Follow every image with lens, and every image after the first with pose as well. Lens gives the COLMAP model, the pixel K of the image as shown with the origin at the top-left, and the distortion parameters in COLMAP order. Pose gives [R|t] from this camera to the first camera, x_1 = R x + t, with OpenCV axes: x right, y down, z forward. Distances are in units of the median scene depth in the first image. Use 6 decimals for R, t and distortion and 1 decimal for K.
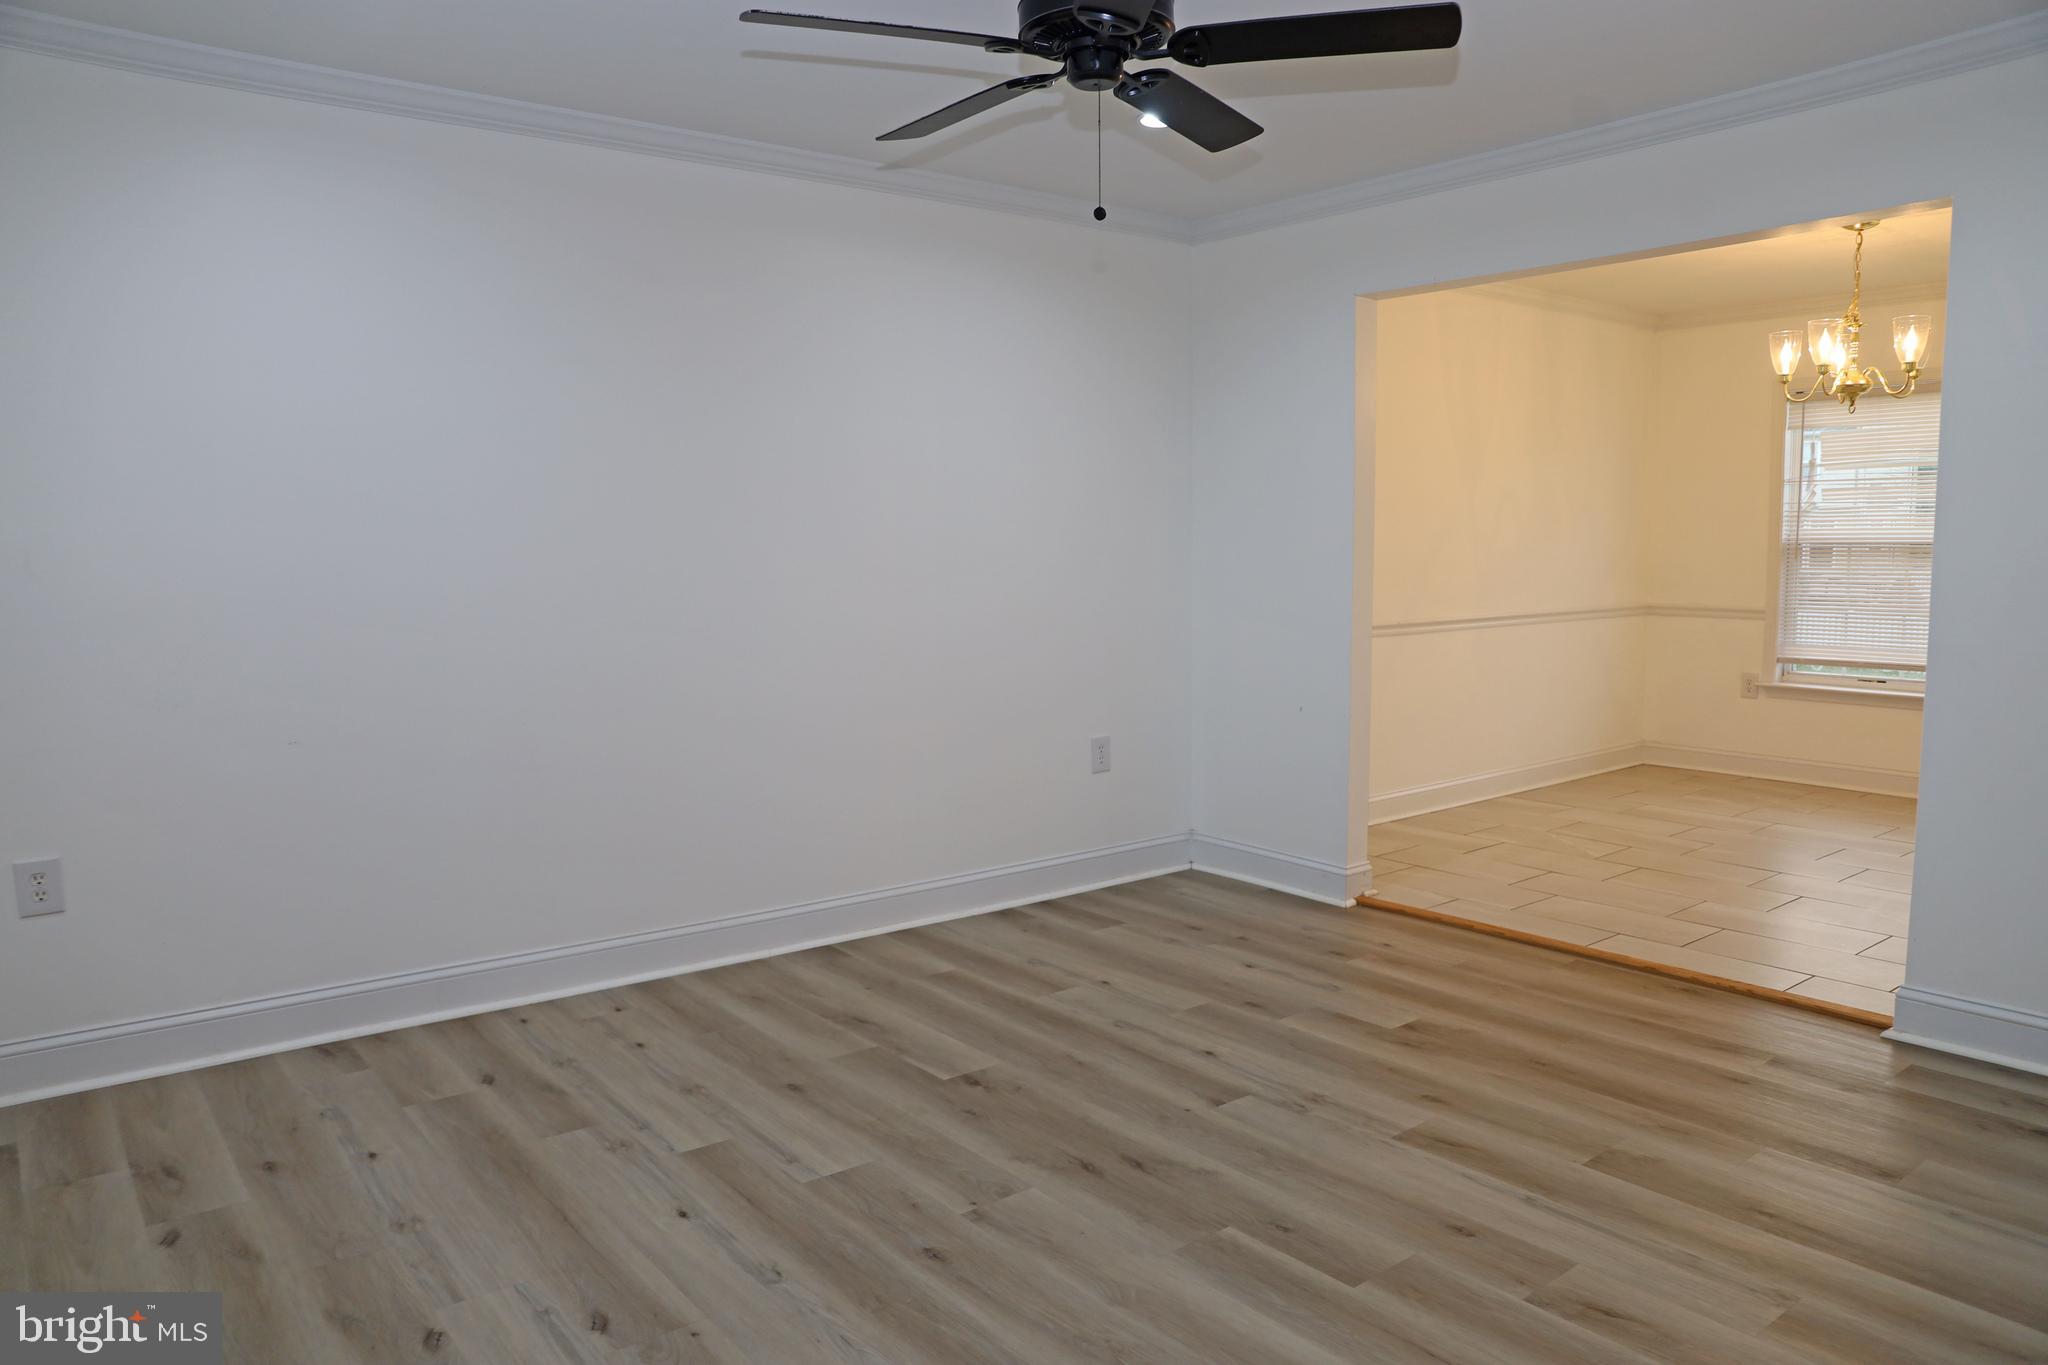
lens RADIAL K [[1391.6, 0, 1024.0], [0, 1391.6, 682.5], [0, 0, 1]] dist [-0.140081, 0.097634]
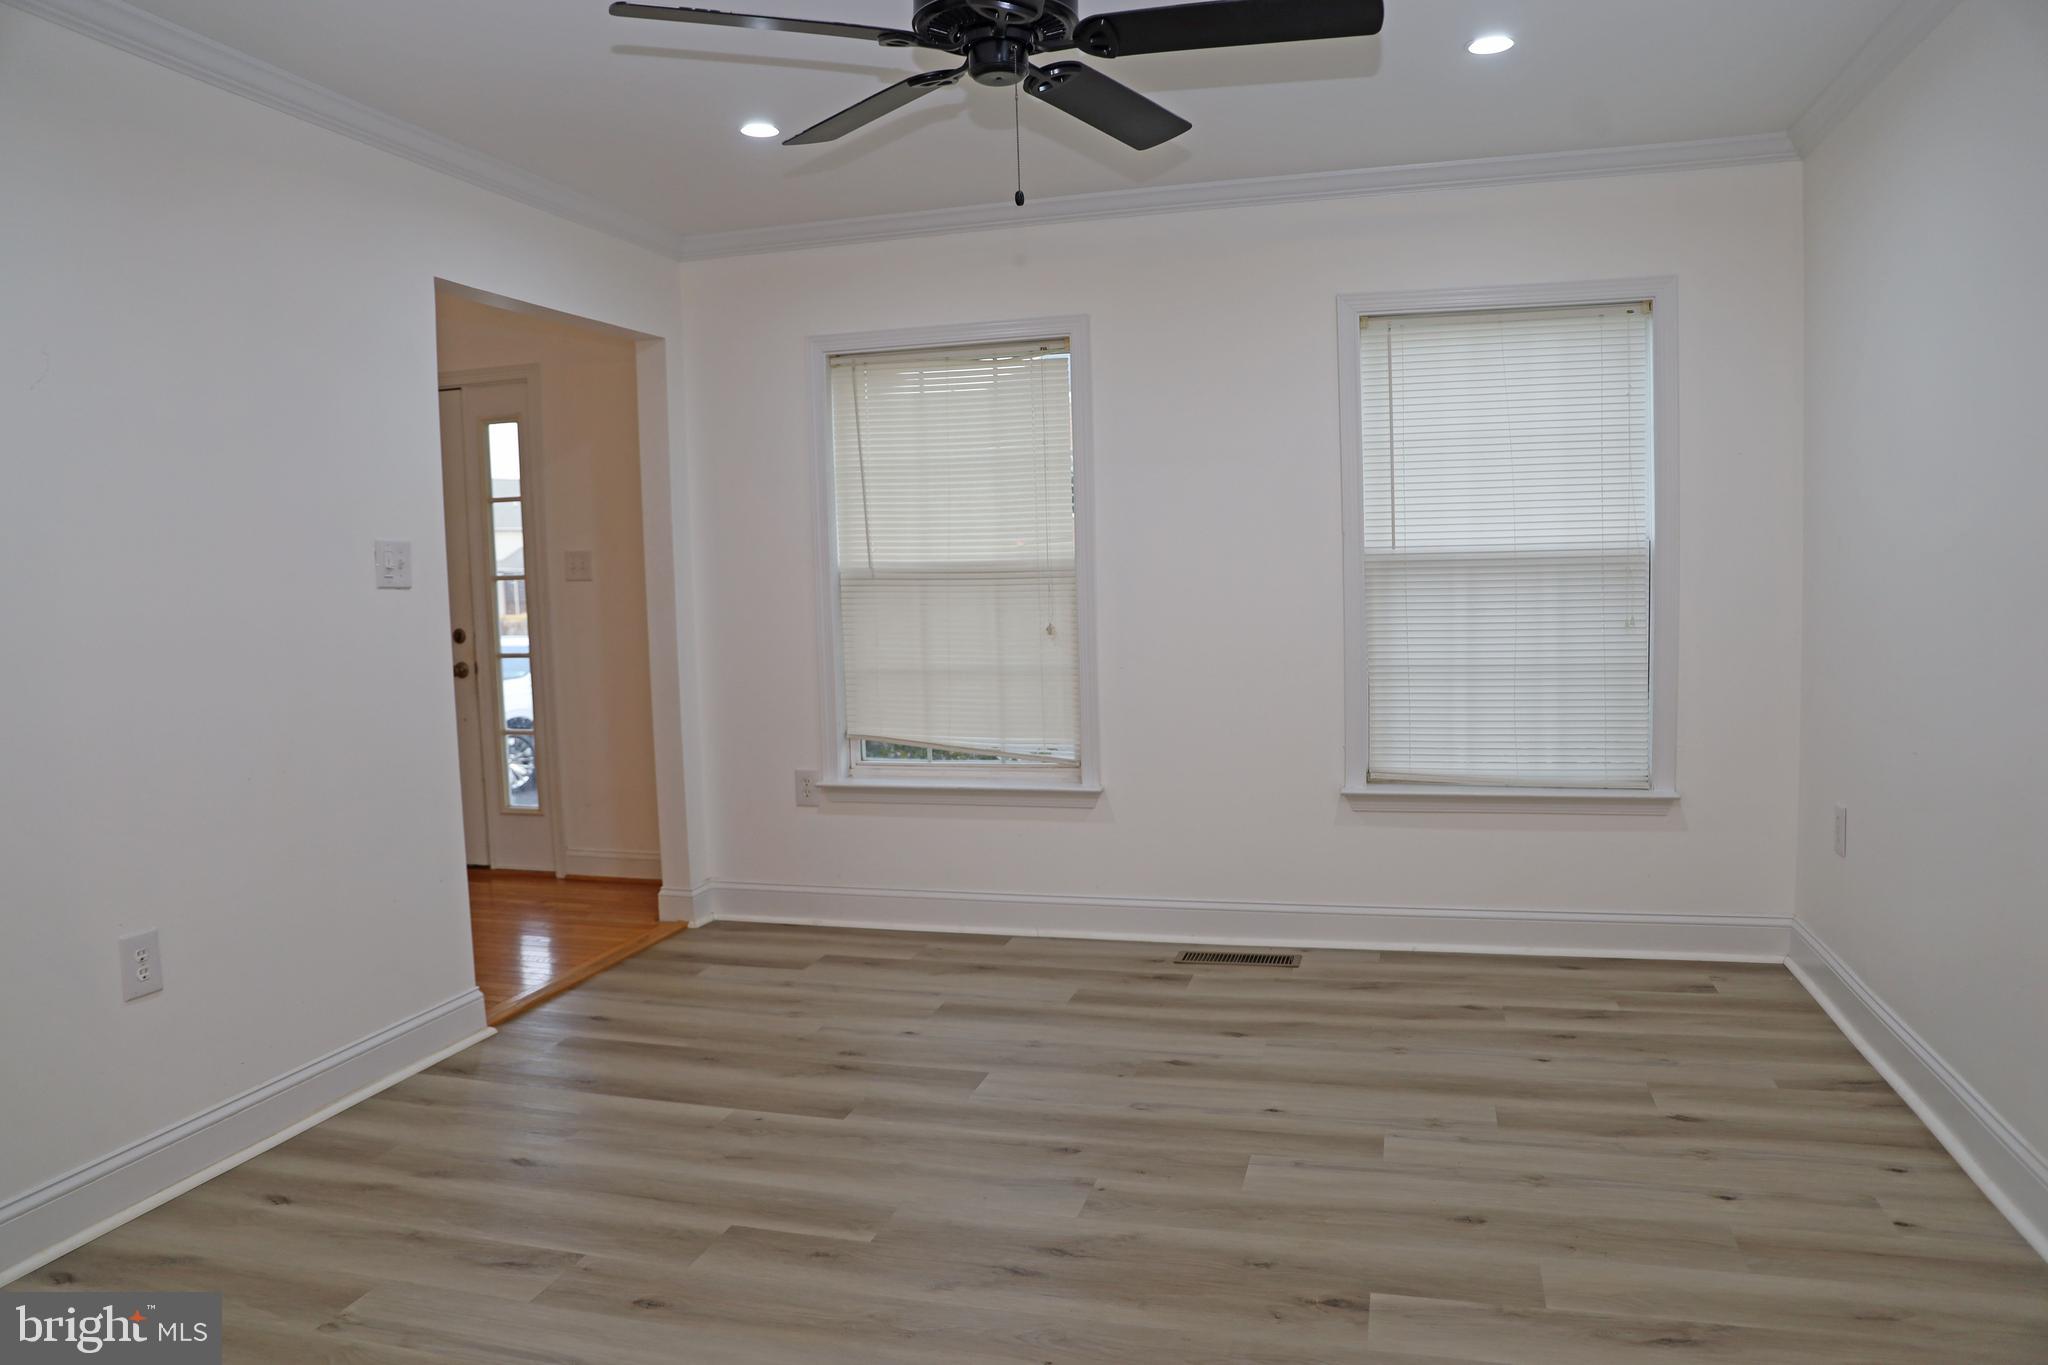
lens RADIAL K [[1391.6, 0, 1024.0], [0, 1391.6, 682.5], [0, 0, 1]] dist [-0.140081, 0.097634]
pose [[-0.806413, 0.081827, -0.585664, 0.602294], [-0.026123, 0.984484, 0.173518, -0.185411], [0.590776, 0.155226, -0.791763, 1.758186]]
